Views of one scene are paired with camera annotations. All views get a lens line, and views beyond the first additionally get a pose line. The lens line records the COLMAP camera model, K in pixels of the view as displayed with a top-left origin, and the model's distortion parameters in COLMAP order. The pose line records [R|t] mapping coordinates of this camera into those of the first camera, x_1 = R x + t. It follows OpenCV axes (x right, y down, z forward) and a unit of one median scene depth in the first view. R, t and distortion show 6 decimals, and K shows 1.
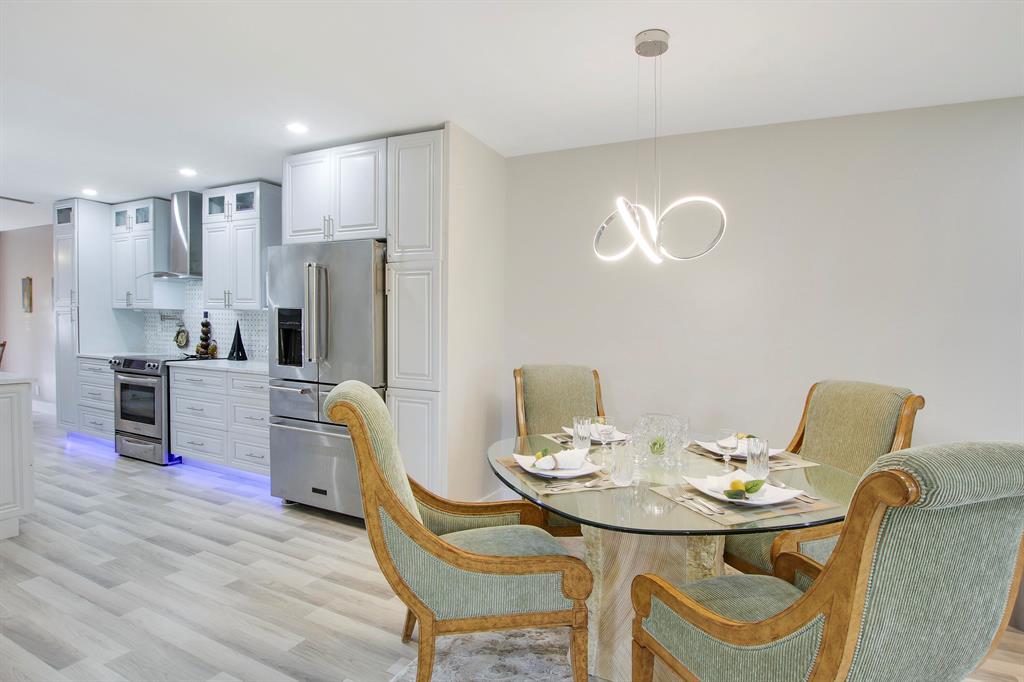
lens RADIAL K [[515.4, 0, 515.5], [0, 515.4, 351.1], [0, 0, 1]] dist [0.025682, -0.024774]
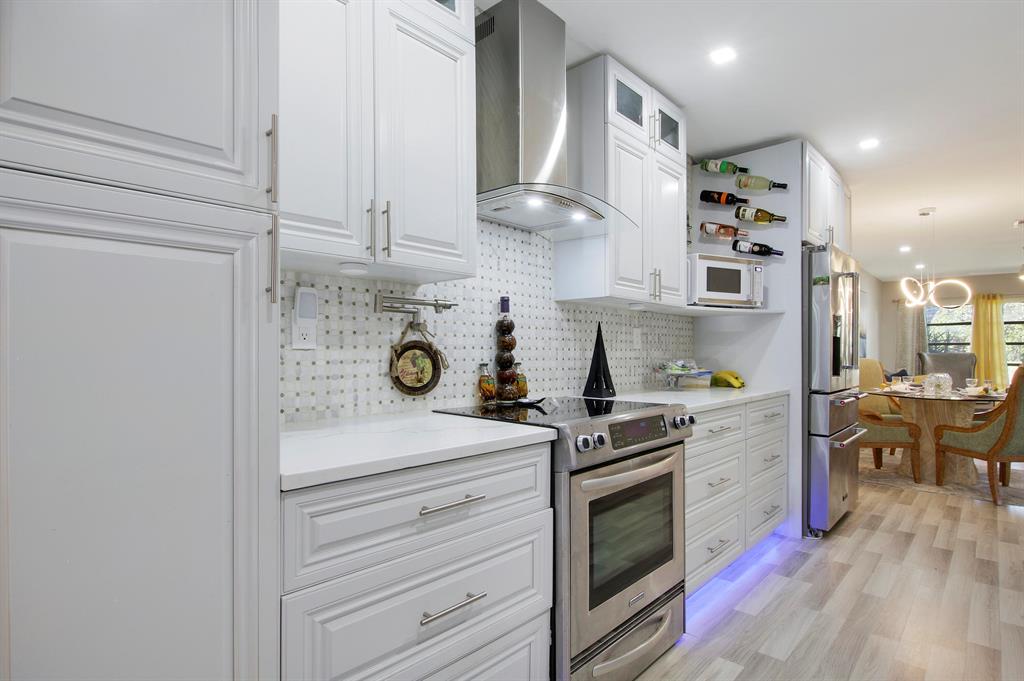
lens RADIAL K [[513.5, 0, 524.7], [0, 513.5, 342.4], [0, 0, 1]] dist [-0.017808, 0.000311]
pose [[0.281664, -0.004976, 0.959500, -1.055766], [0.048268, 0.998794, -0.008990, -0.036884], [-0.958298, 0.048845, 0.281564, 0.920980]]
